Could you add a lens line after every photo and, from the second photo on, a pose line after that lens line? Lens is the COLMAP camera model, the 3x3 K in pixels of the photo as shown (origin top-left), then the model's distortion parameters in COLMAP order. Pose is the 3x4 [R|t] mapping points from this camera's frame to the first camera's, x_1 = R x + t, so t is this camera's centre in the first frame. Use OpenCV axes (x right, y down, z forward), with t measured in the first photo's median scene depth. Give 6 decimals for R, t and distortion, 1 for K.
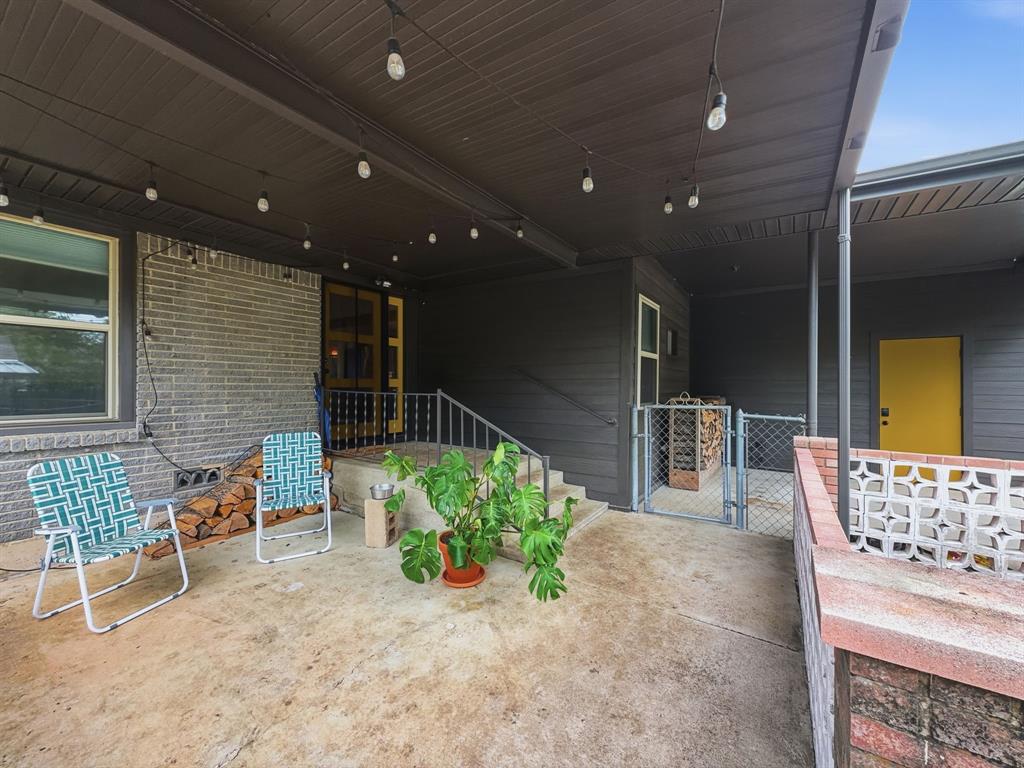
lens RADIAL K [[422.5, 0, 507.3], [0, 422.5, 383.9], [0, 0, 1]] dist [-0.000062, 0.000011]
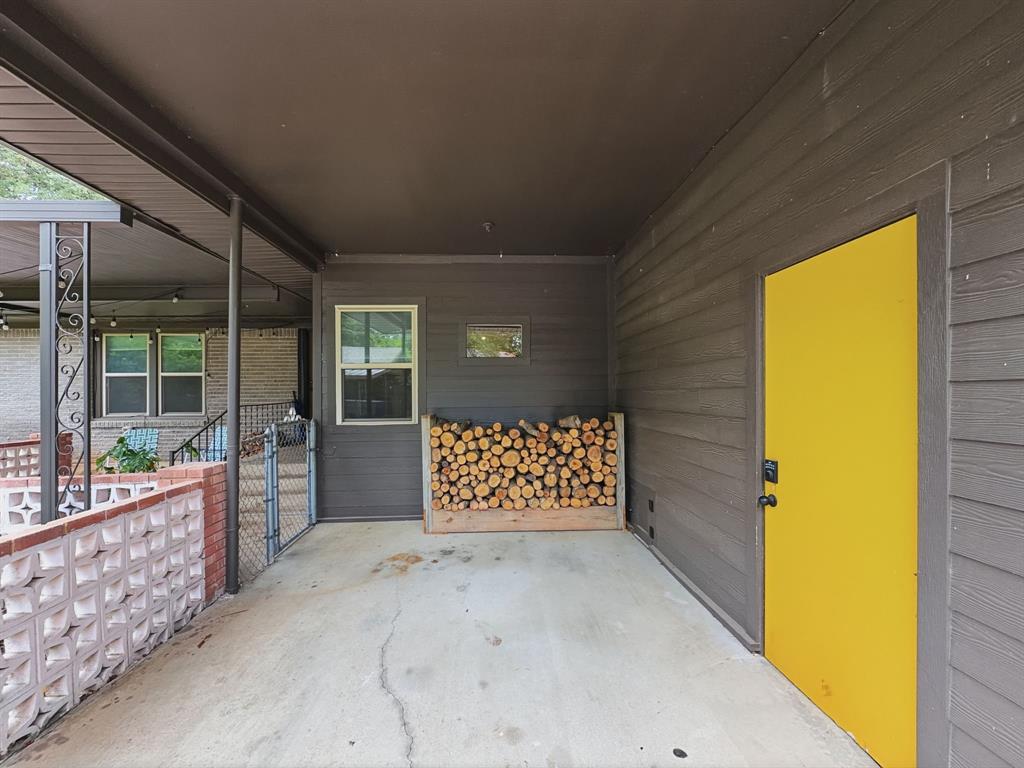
lens RADIAL K [[422.5, 0, 507.3], [0, 422.5, 383.9], [0, 0, 1]] dist [-0.000062, 0.000011]
pose [[0.580910, -0.030196, -0.813407, 1.700891], [0.012224, 0.999523, -0.028375, 0.000818], [0.813876, 0.006540, 0.581002, 0.975299]]
